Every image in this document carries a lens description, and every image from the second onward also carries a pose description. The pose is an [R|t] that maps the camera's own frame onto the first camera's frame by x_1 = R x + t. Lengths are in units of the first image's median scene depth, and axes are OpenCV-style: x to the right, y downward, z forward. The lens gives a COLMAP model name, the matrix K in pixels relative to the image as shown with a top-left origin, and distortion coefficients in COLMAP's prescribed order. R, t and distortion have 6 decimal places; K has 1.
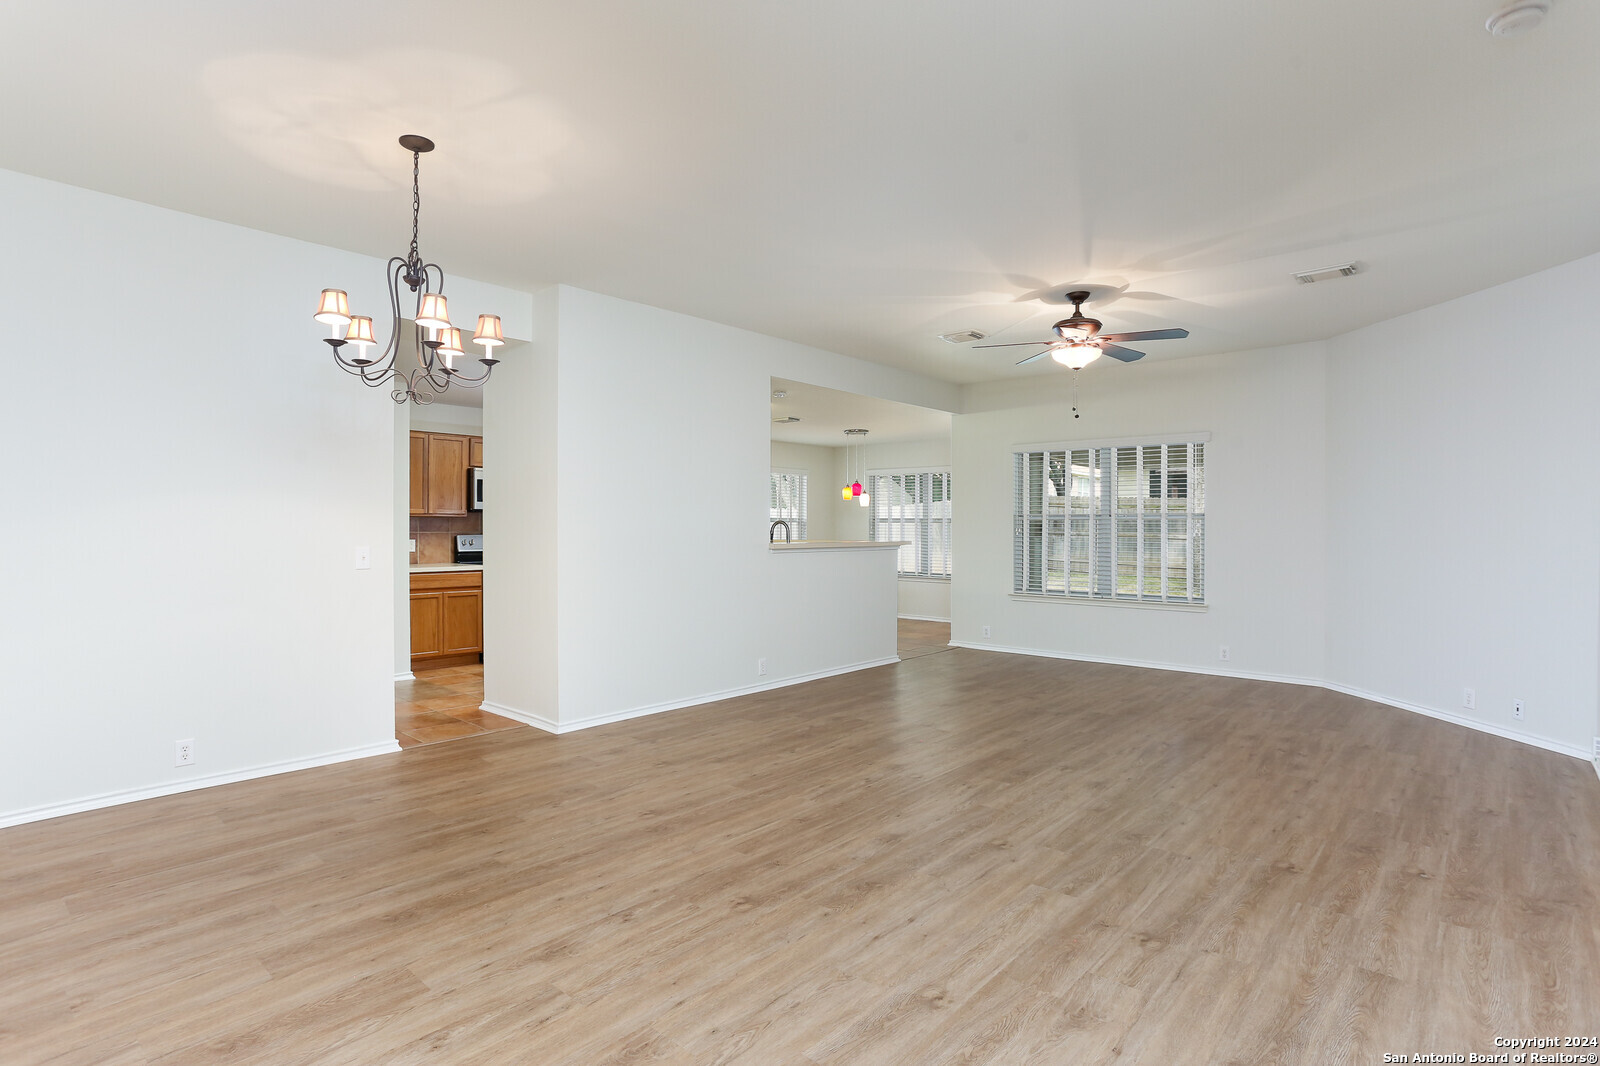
lens RADIAL K [[786.9, 0, 792.1], [0, 786.9, 541.1], [0, 0, 1]] dist [-0.026678, 0.005555]
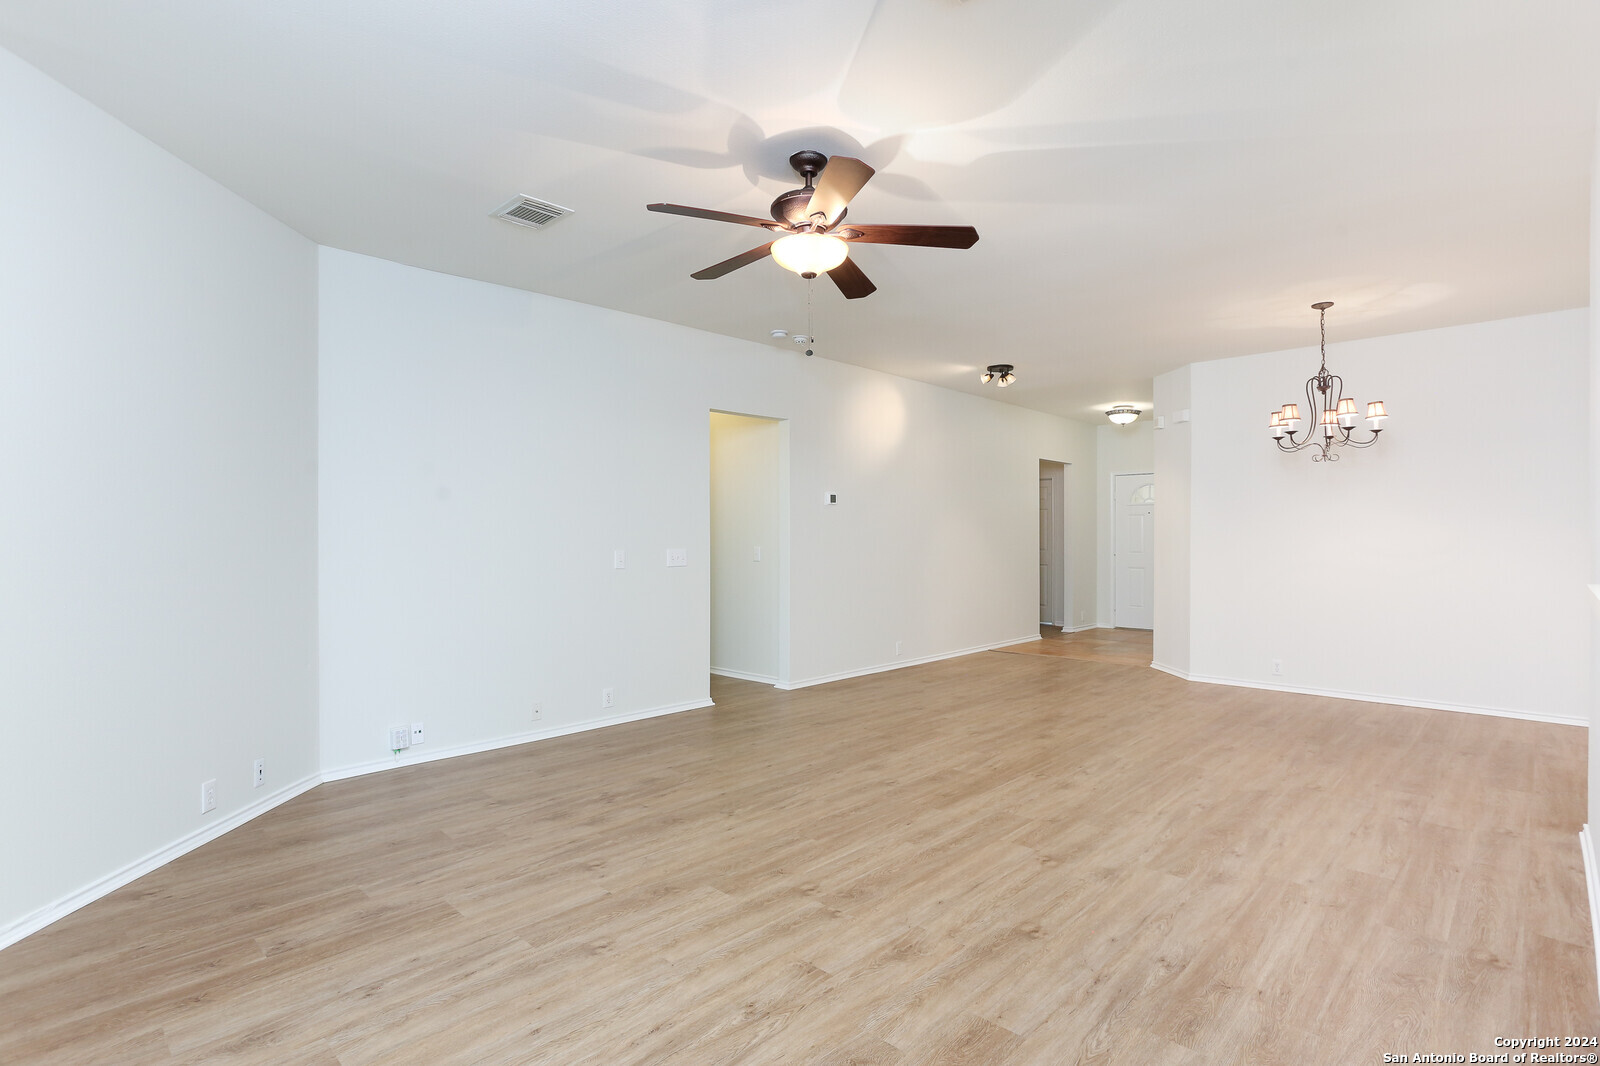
lens RADIAL K [[786.9, 0, 795.0], [0, 786.9, 531.3], [0, 0, 1]] dist [-0.026678, 0.005555]
pose [[-0.999283, 0.006509, 0.037294, 0.528815], [0.006594, 0.999976, 0.002164, -0.031166], [-0.037279, 0.002409, -0.999302, 2.439945]]
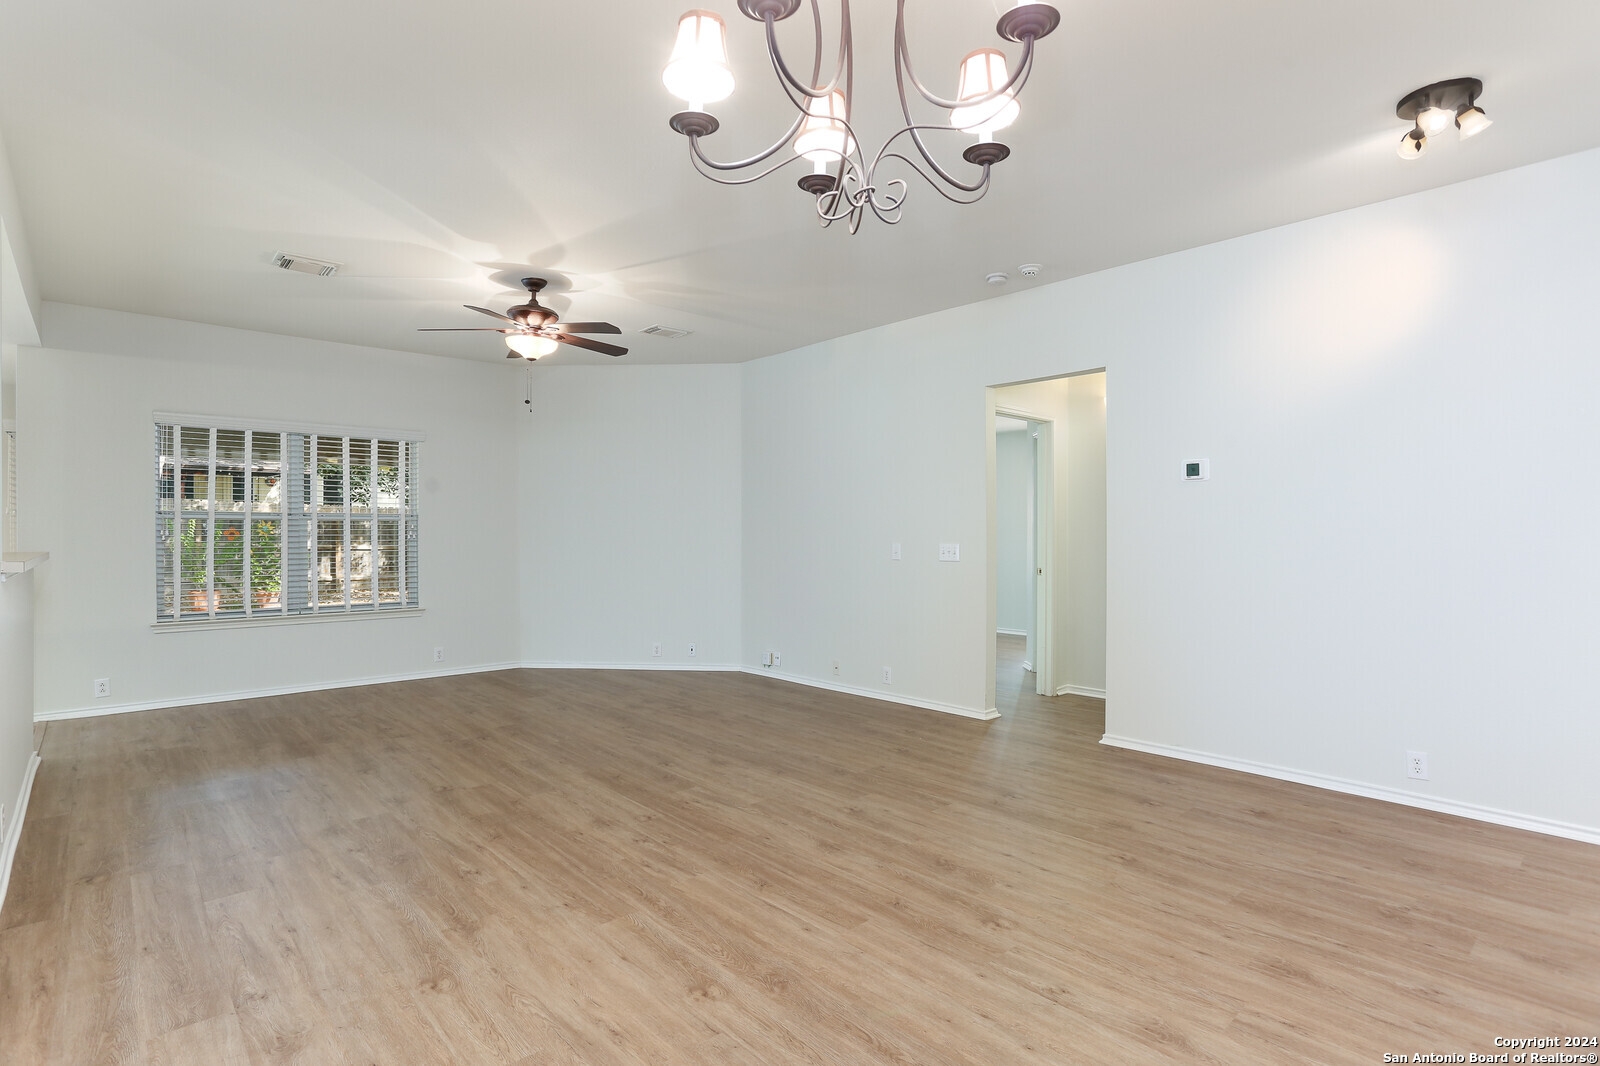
lens RADIAL K [[786.9, 0, 789.2], [0, 786.9, 528.6], [0, 0, 1]] dist [-0.026678, 0.005555]
pose [[0.110335, 0.011078, 0.993833, -0.806172], [0.011506, 0.999857, -0.012422, -0.002371], [-0.993828, 0.012805, 0.110192, 0.892970]]
